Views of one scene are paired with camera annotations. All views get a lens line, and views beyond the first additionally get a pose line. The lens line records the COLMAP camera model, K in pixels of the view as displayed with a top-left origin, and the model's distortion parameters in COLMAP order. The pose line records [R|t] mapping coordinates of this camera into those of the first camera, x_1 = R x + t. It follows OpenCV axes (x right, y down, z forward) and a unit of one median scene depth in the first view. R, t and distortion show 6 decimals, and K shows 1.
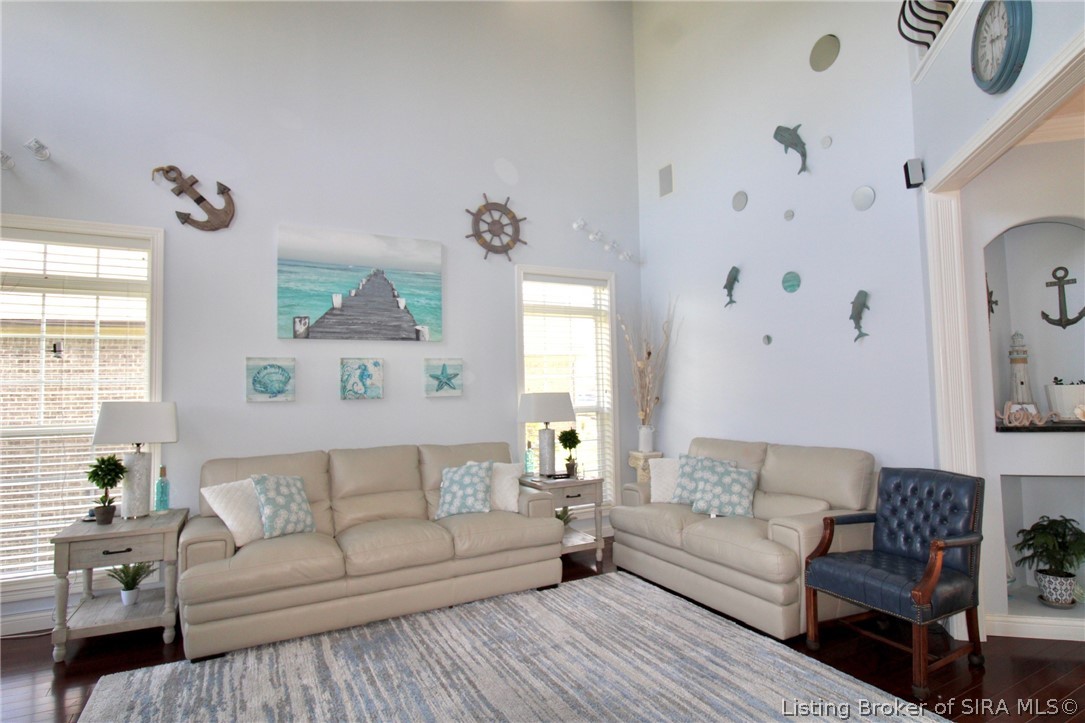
lens RADIAL K [[601.4, 0, 542.1], [0, 601.4, 355.8], [0, 0, 1]] dist [0.001331, 0.000108]
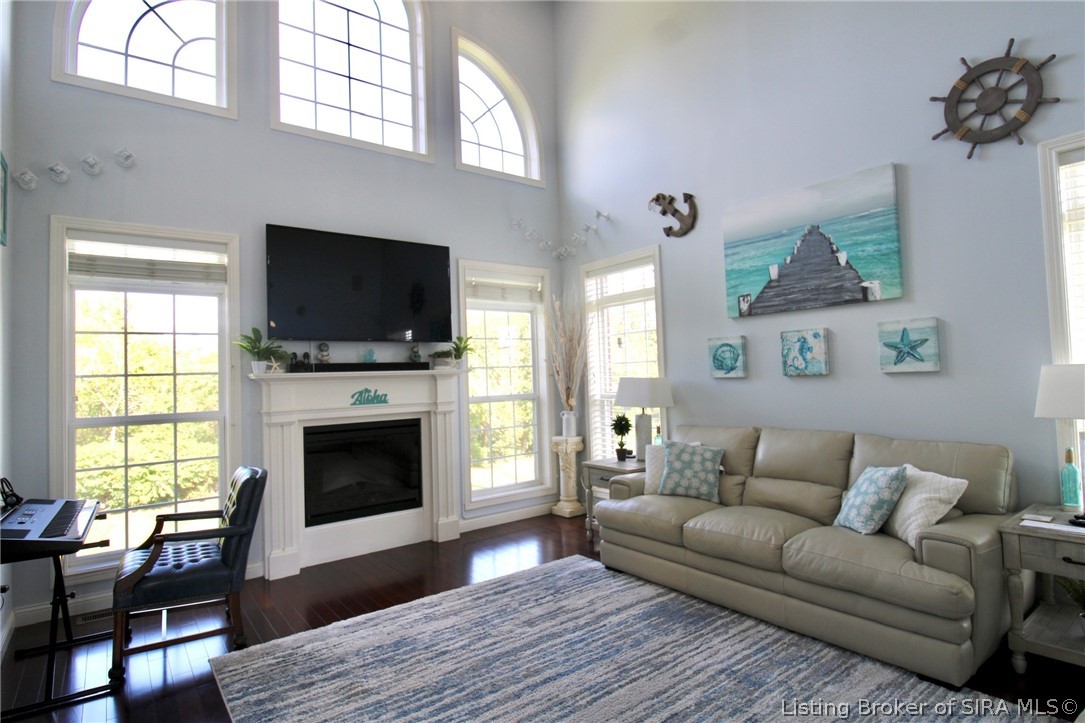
lens RADIAL K [[560.8, 0, 542.7], [0, 560.8, 364.0], [0, 0, 1]] dist [0.001292, -0.001341]
pose [[0.166011, -0.017022, -0.985977, 0.479140], [0.074287, 0.997226, -0.004708, 0.031135], [0.983322, -0.072464, 0.166815, 0.494146]]
